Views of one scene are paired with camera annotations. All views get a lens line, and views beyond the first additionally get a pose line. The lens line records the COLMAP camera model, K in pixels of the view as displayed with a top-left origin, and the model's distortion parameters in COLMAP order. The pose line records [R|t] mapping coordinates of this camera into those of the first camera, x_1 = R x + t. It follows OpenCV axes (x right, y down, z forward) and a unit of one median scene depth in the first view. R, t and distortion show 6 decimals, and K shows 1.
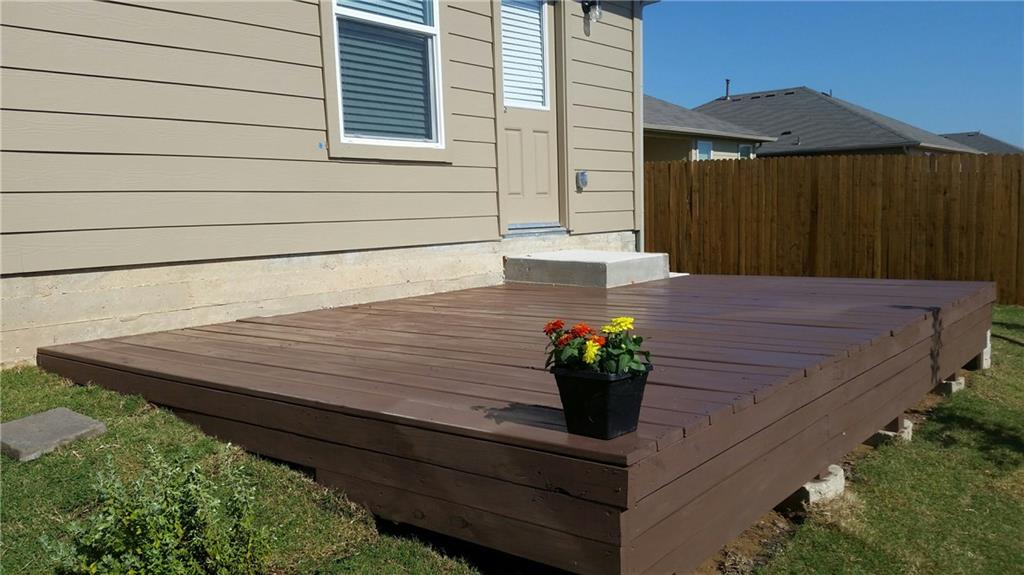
lens RADIAL K [[838.0, 0, 512.0], [0, 838.0, 287.5], [0, 0, 1]] dist [0.200391, -0.485954]
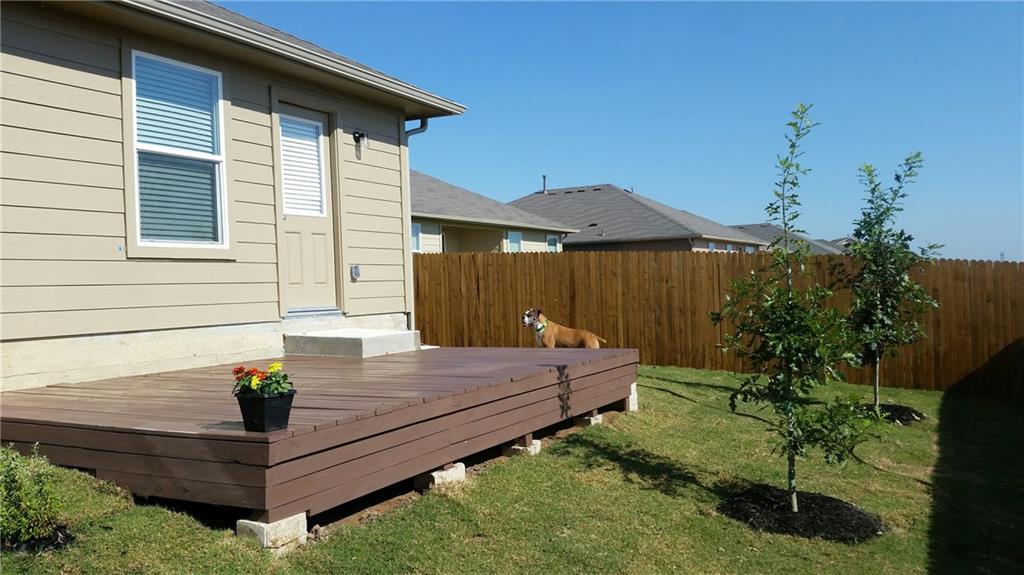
lens RADIAL K [[838.0, 0, 512.0], [0, 838.0, 287.5], [0, 0, 1]] dist [0.200391, -0.485954]
pose [[0.983724, -0.000012, 0.179686, 0.092000], [0.017261, 0.995381, -0.094434, 0.016814], [-0.178855, 0.095999, 0.979181, -0.268146]]
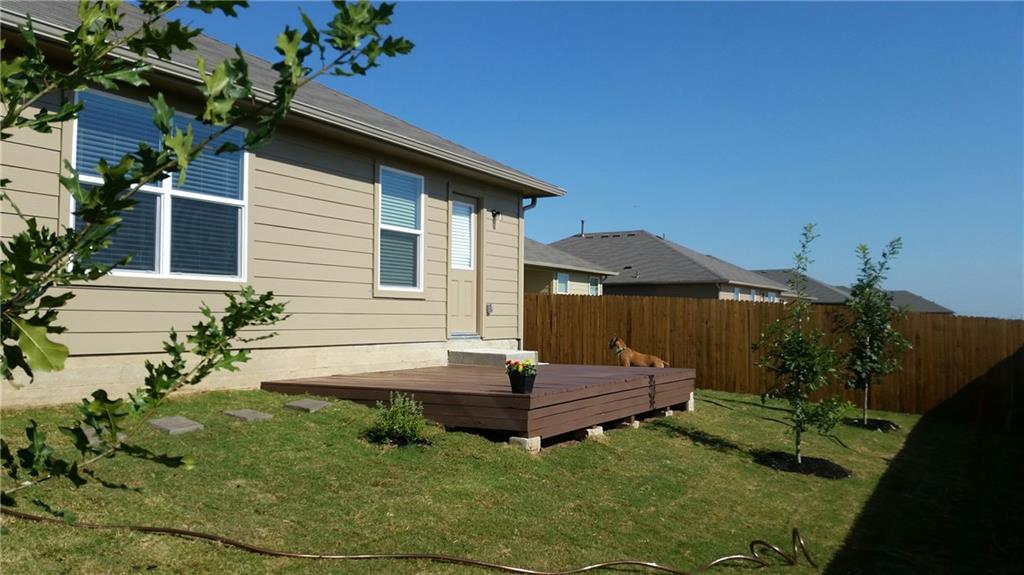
lens RADIAL K [[829.1, 0, 504.7], [0, 829.1, 306.4], [0, 0, 1]] dist [0.215412, -0.462594]
pose [[0.988329, 0.036119, 0.147991, -0.150623], [-0.019585, 0.993550, -0.111692, 0.063061], [-0.151071, 0.107490, 0.982661, -0.744235]]
